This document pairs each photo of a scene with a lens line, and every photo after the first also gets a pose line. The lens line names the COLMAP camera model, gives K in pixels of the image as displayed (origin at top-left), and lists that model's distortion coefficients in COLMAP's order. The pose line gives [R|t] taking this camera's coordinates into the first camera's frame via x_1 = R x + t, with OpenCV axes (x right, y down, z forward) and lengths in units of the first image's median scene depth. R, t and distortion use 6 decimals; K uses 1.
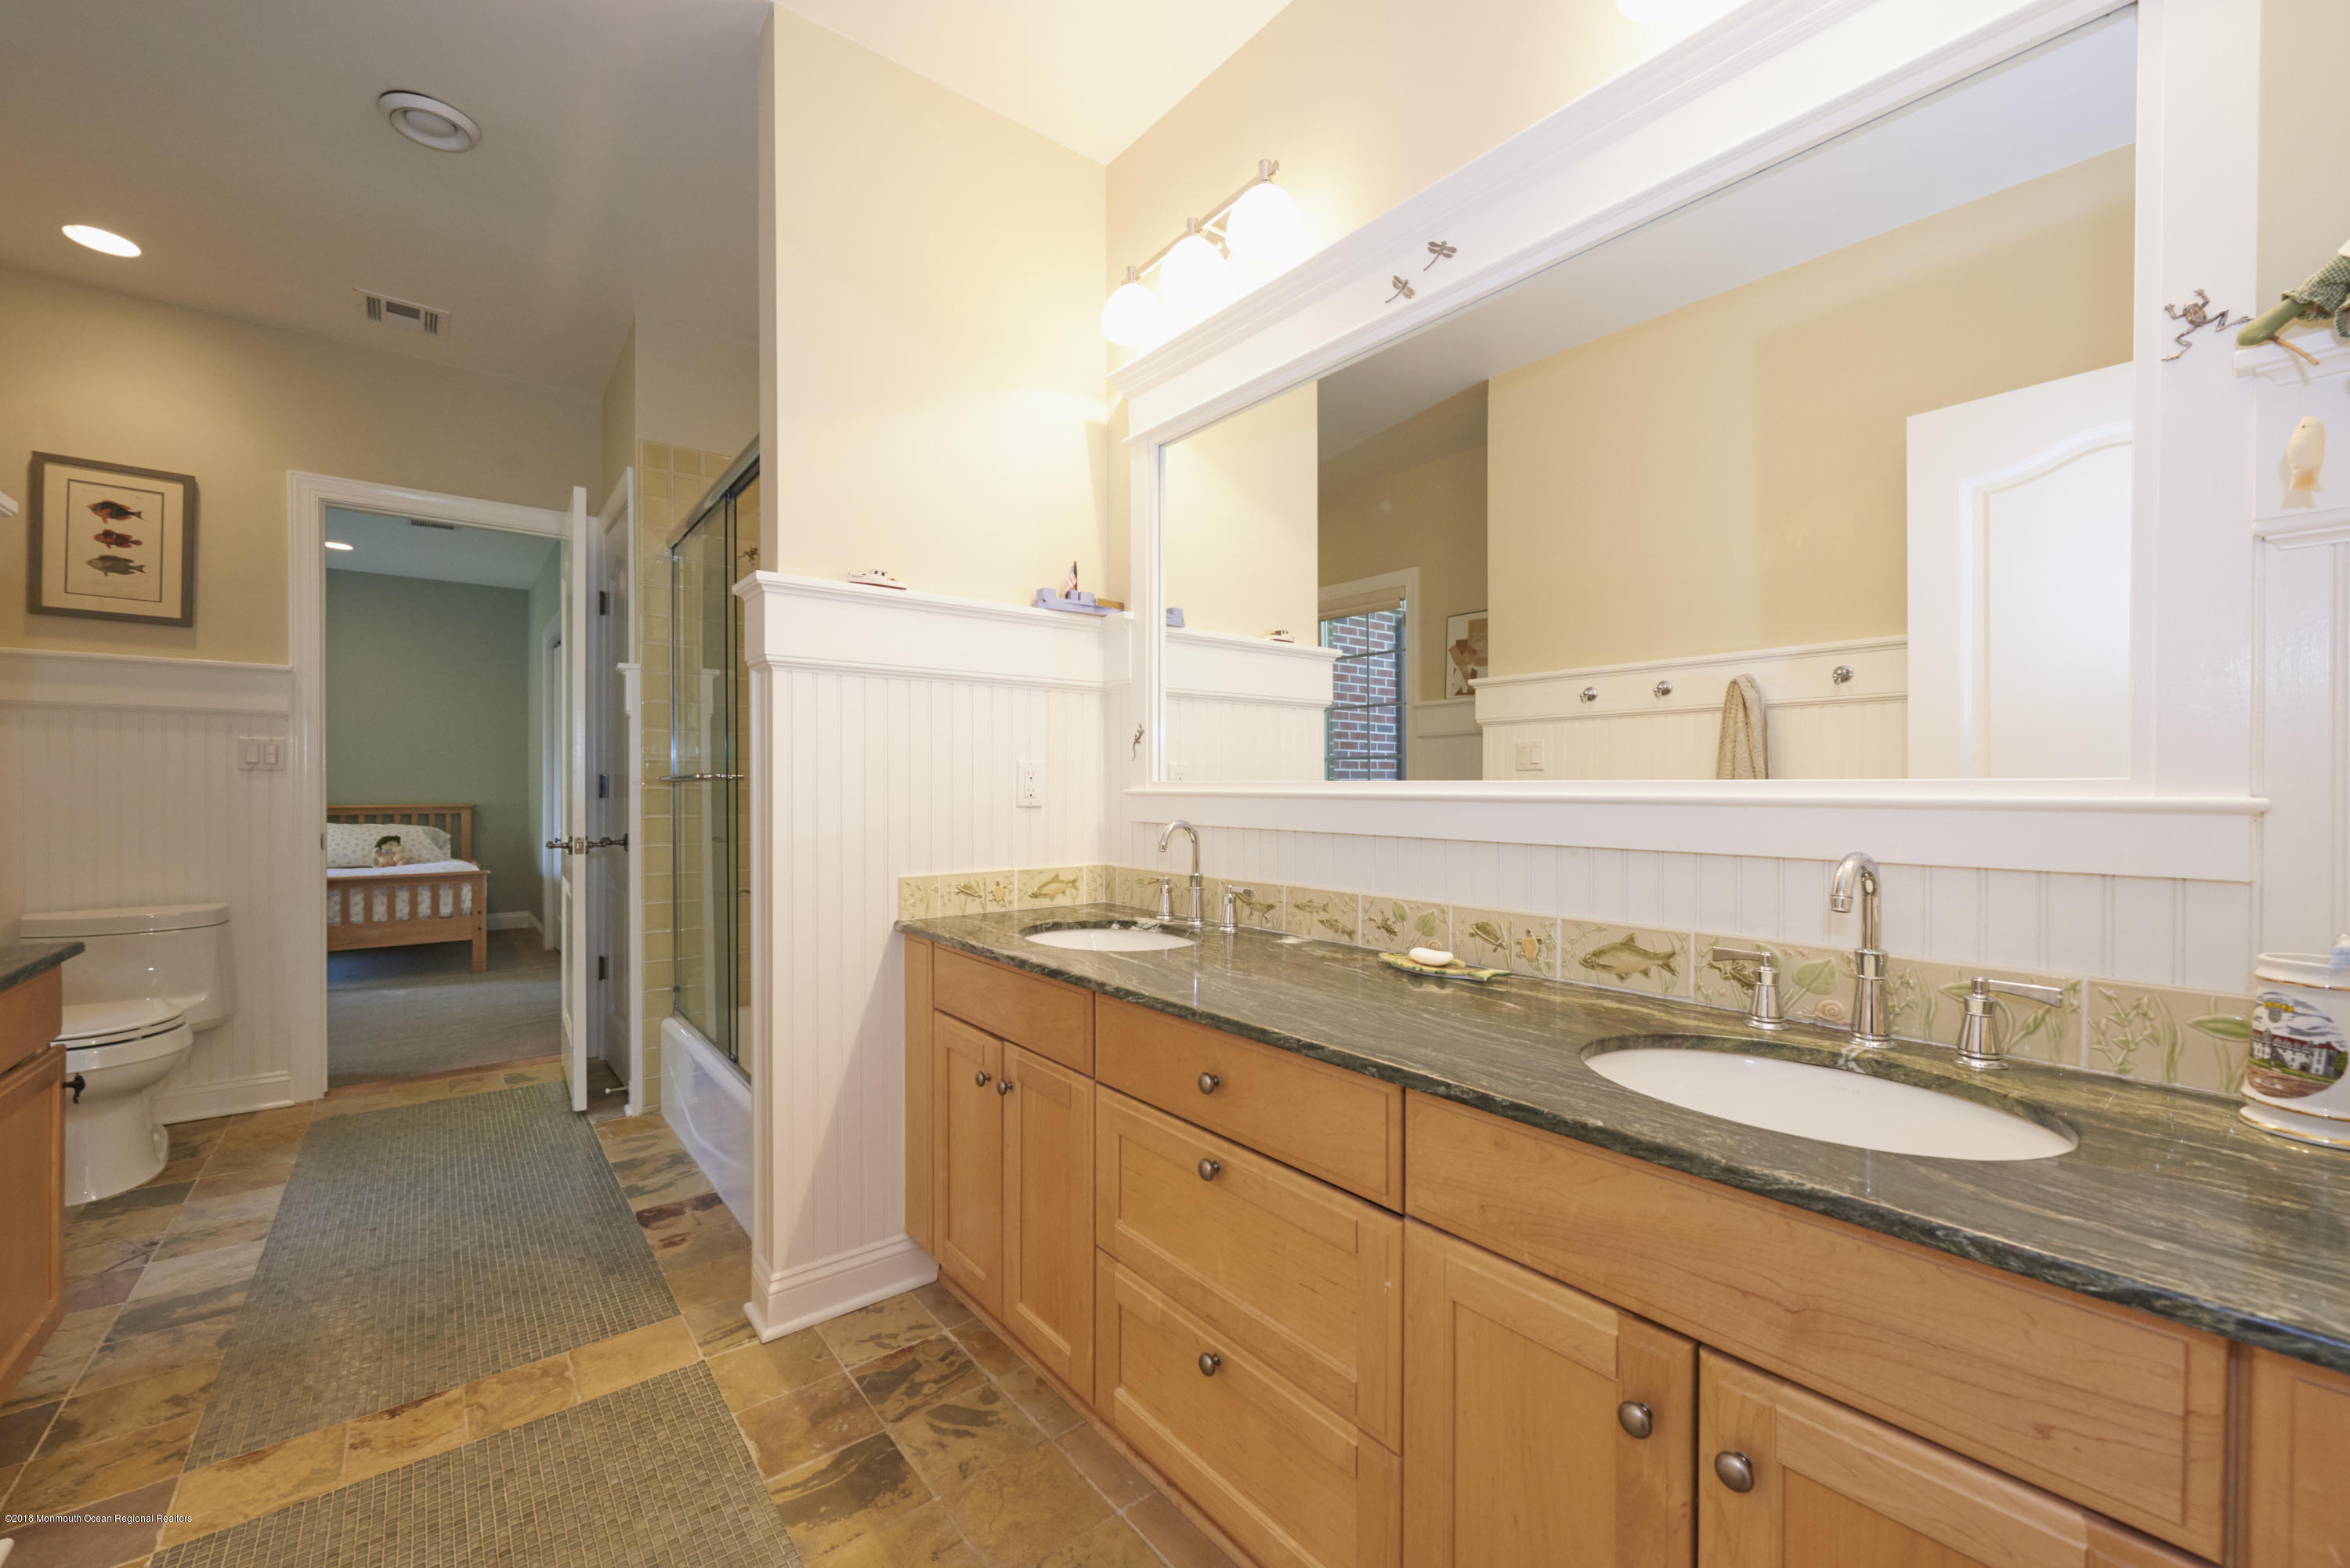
lens RADIAL K [[933.3, 0, 1187.4], [0, 933.3, 794.5], [0, 0, 1]] dist [0.000603, -0.000045]
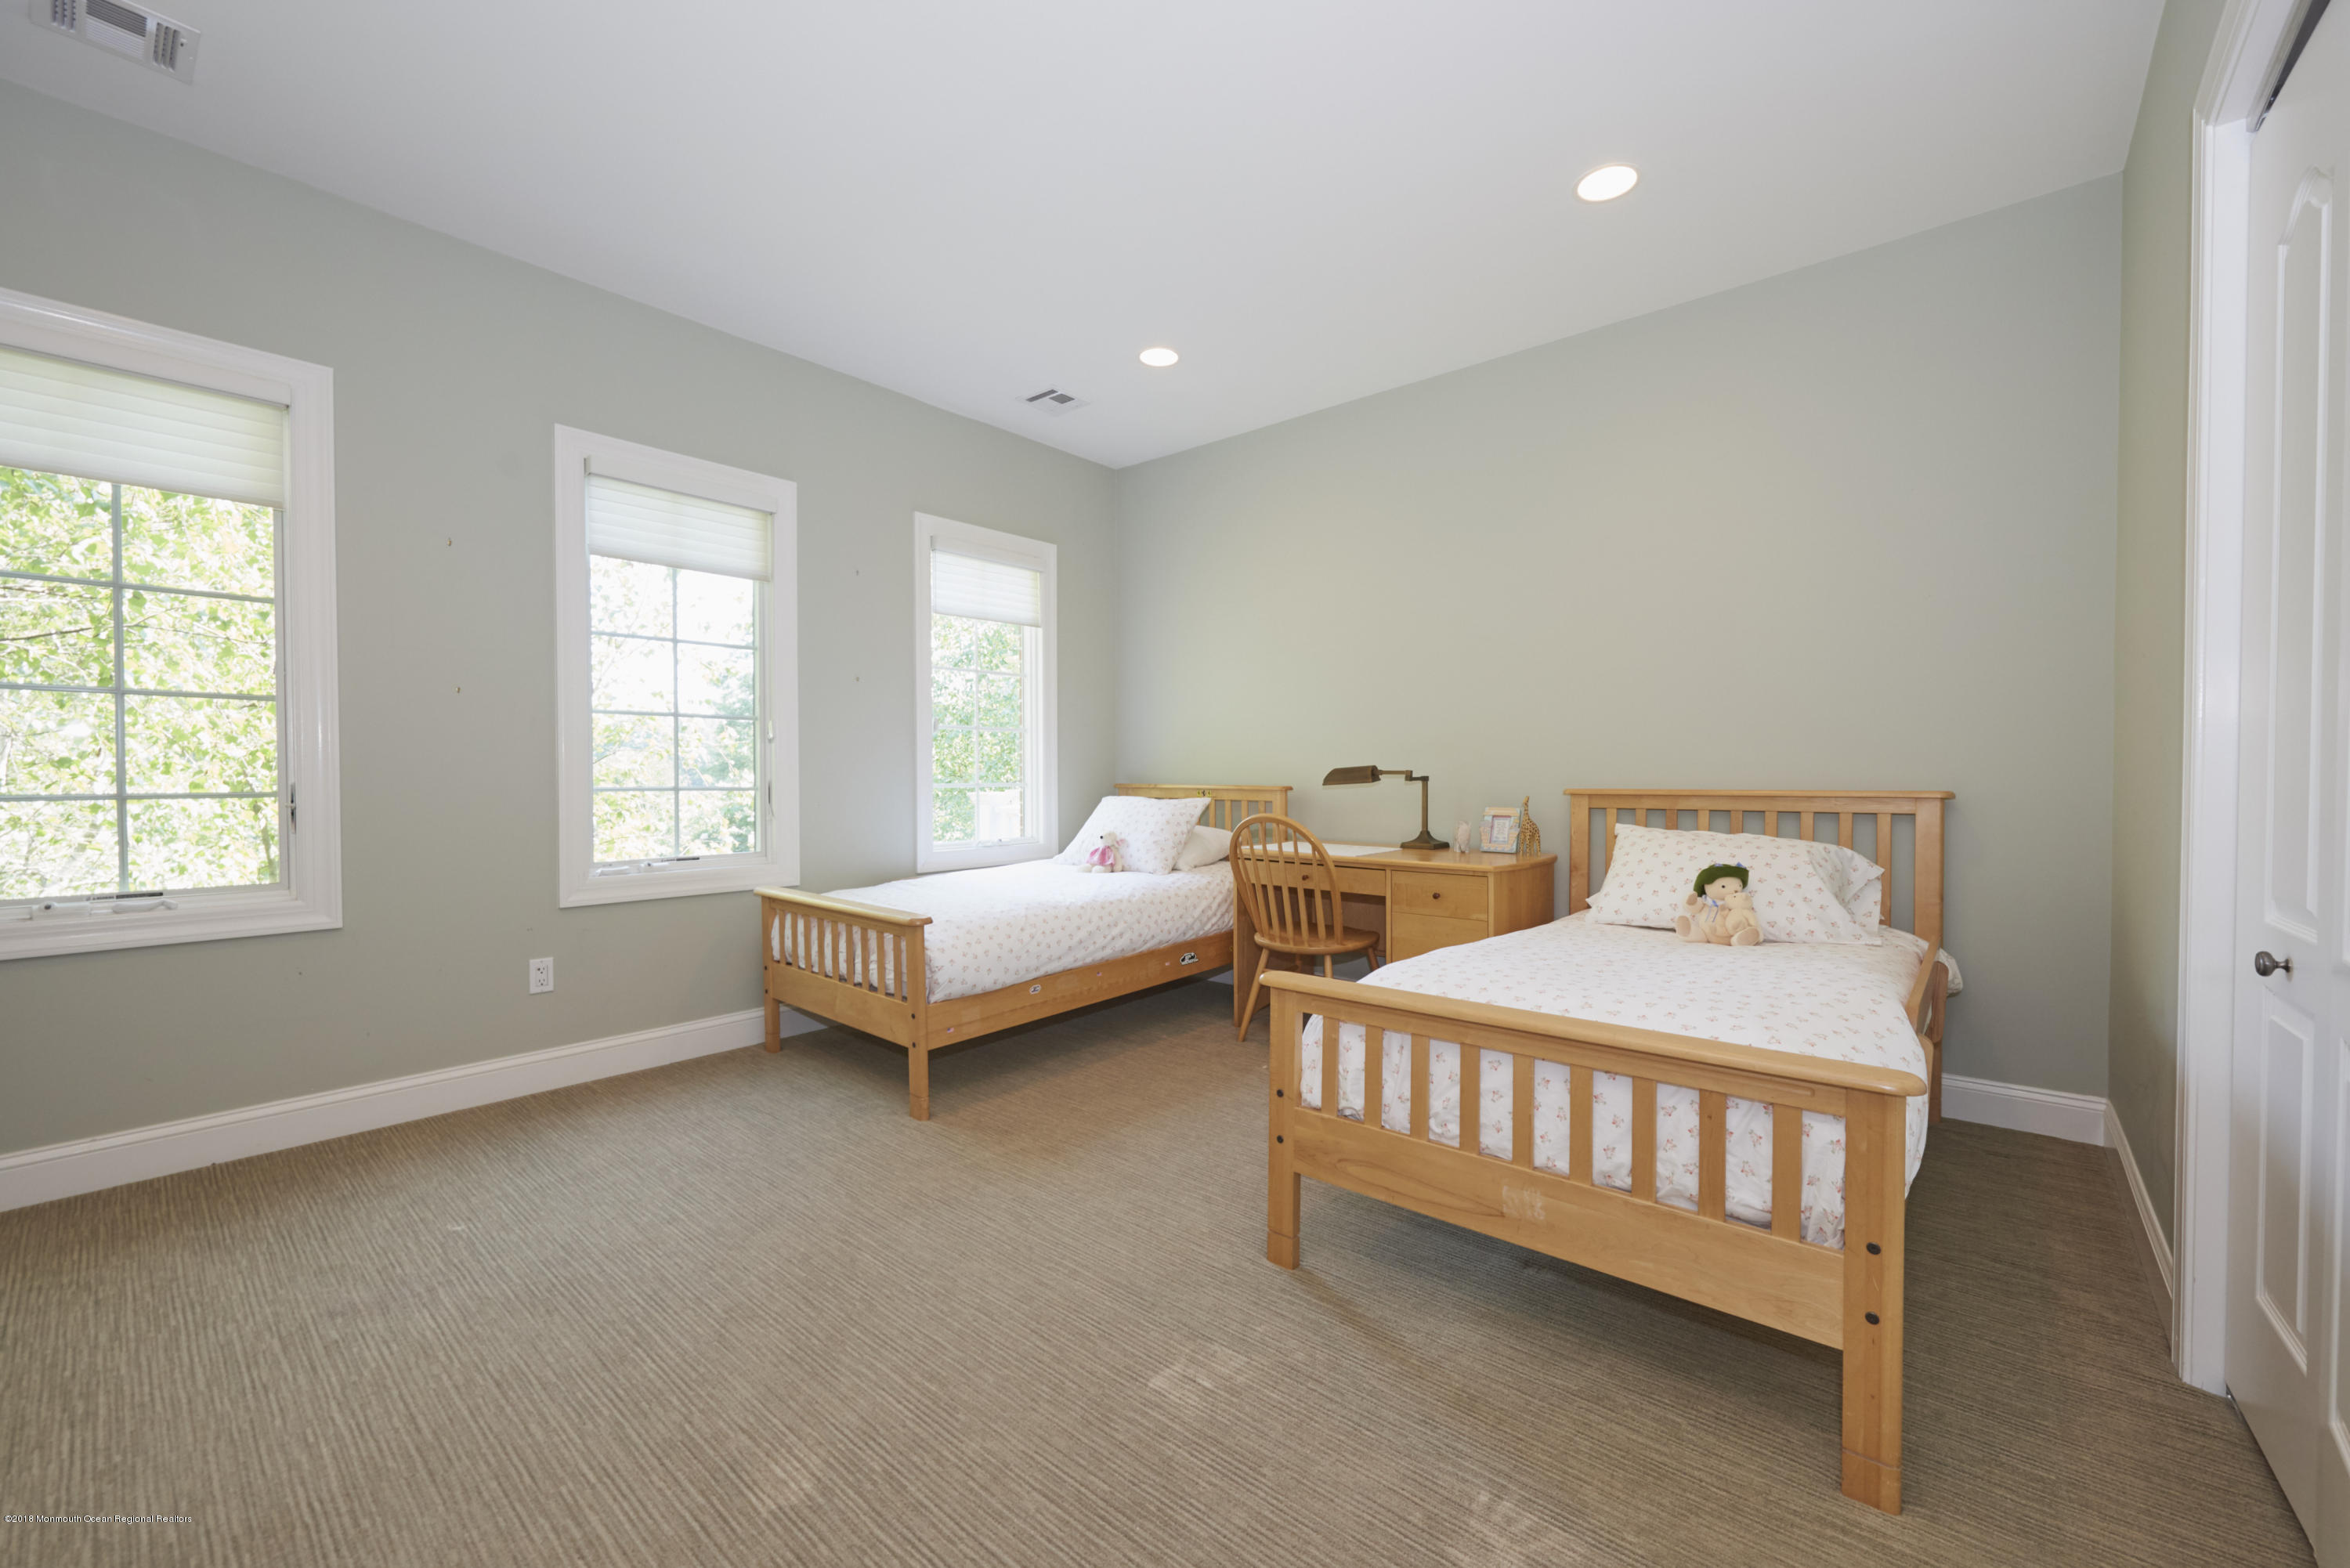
lens RADIAL K [[933.3, 0, 1186.3], [0, 933.3, 795.3], [0, 0, 1]] dist [0.000603, -0.000045]
pose [[0.178313, 0.016133, -0.983842, -0.496767], [-0.002827, 0.999870, 0.015884, 0.008474], [0.983970, -0.000051, 0.178335, 0.699662]]
